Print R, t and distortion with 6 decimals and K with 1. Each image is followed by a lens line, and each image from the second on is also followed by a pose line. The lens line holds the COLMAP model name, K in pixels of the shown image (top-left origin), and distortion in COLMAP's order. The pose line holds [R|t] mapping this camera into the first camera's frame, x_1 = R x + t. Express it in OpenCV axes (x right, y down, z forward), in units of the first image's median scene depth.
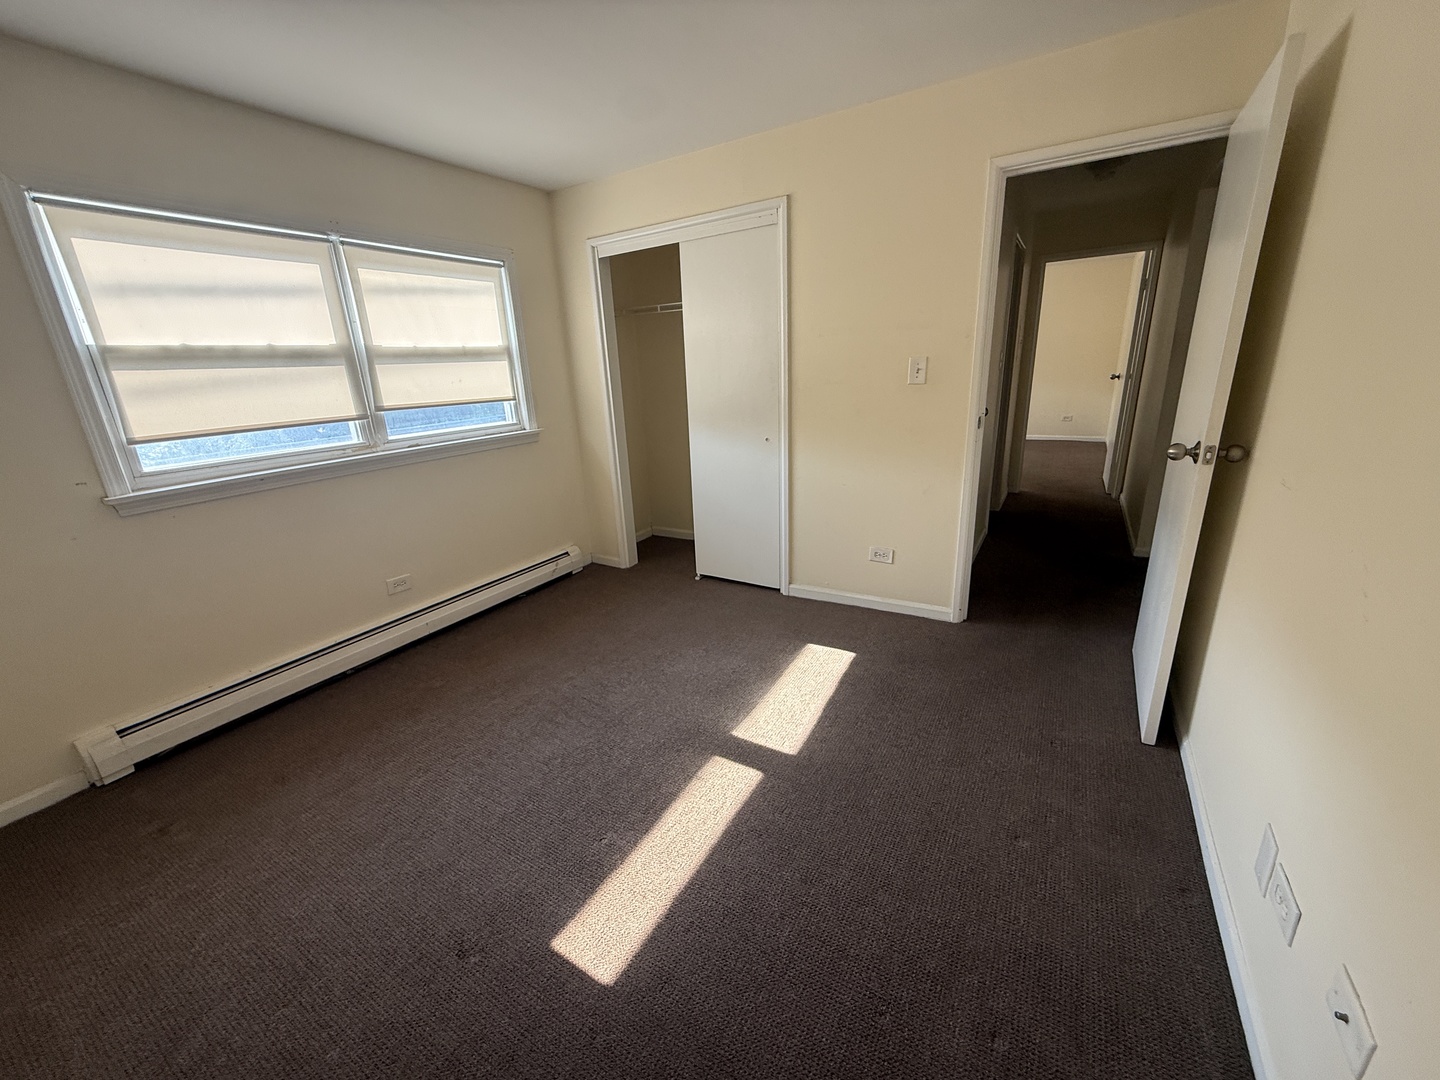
lens RADIAL K [[575.2, 0, 715.8], [0, 575.2, 543.2], [0, 0, 1]] dist [0.000439, -0.000420]
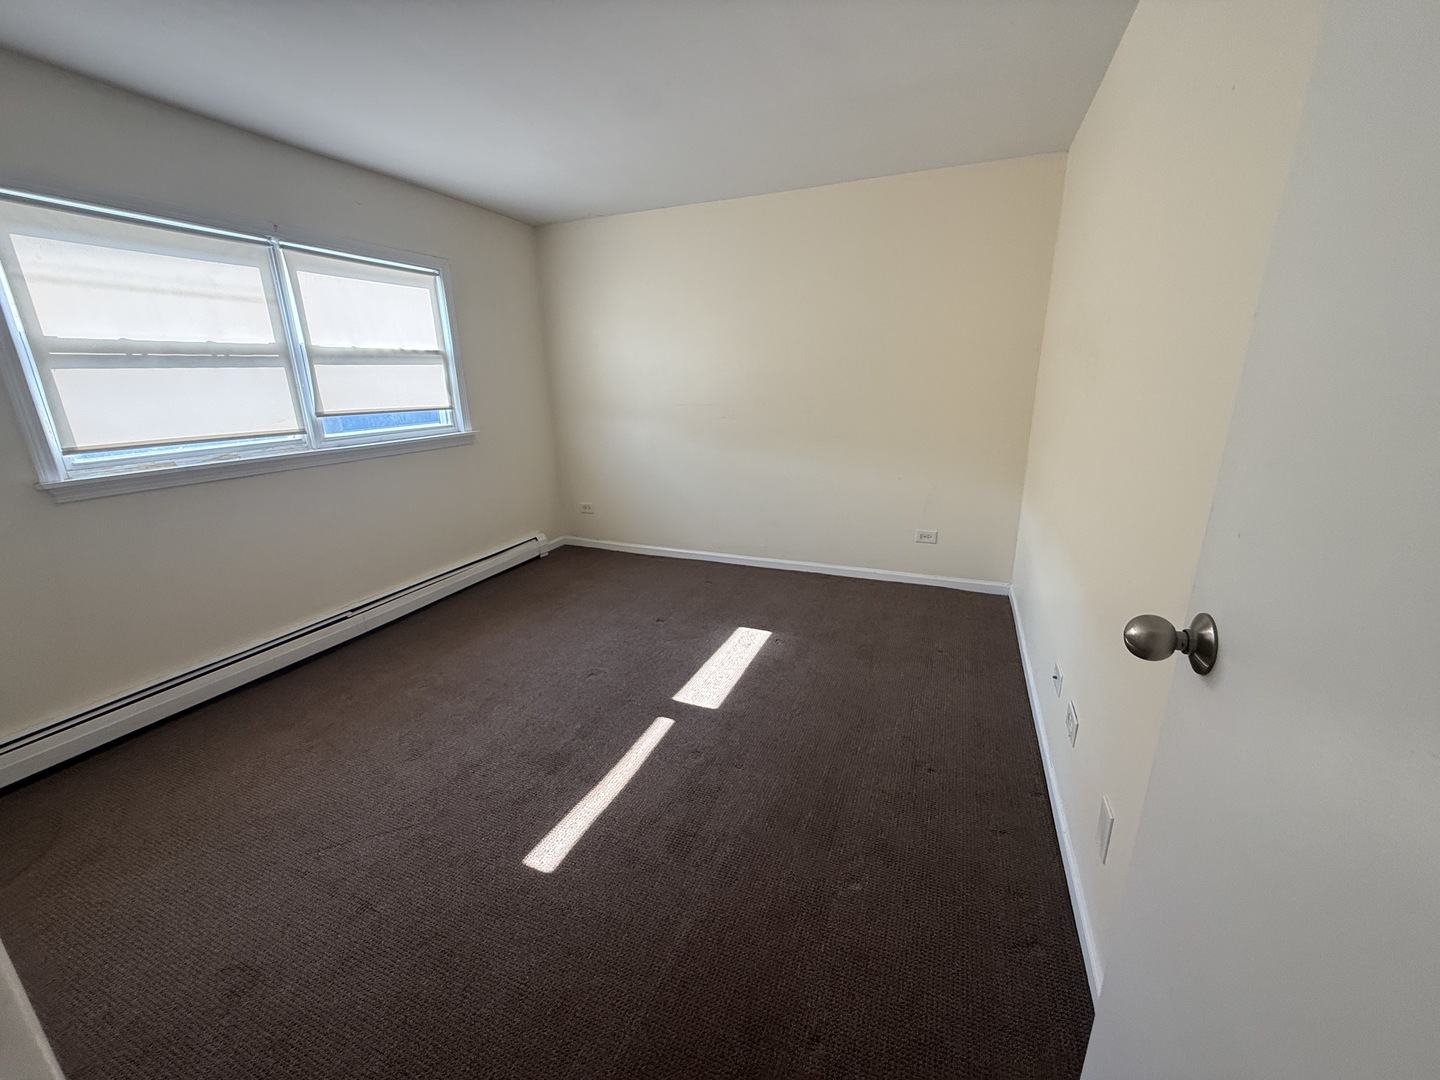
lens RADIAL K [[574.8, 0, 720.0], [0, 574.8, 540.0], [0, 0, 1]] dist [-0.028453, -0.000040]
pose [[0.983542, -0.009681, 0.180422, -0.070314], [0.014410, 0.999586, -0.024922, 0.035836], [-0.180106, 0.027112, 0.983274, -0.105940]]
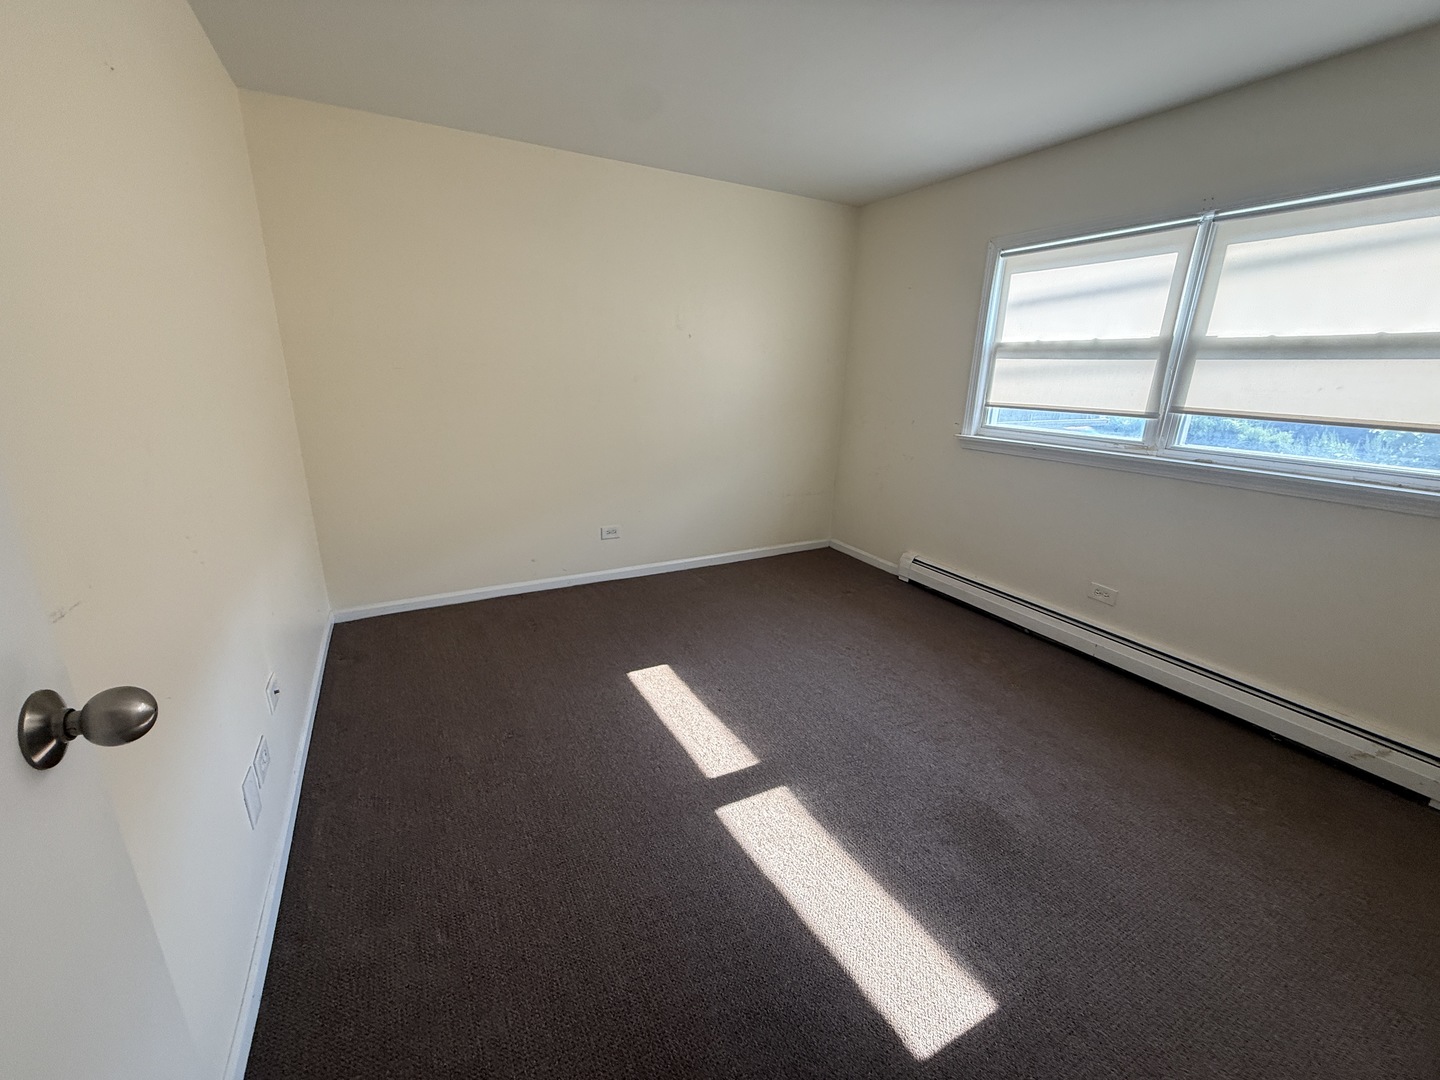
lens RADIAL K [[575.2, 0, 715.8], [0, 575.2, 543.2], [0, 0, 1]] dist [0.000439, -0.000420]
pose [[-0.507407, 0.289755, -0.811530, 0.574166], [-0.251383, 0.851031, 0.461035, -0.308232], [0.824224, 0.437937, -0.358980, 0.882998]]
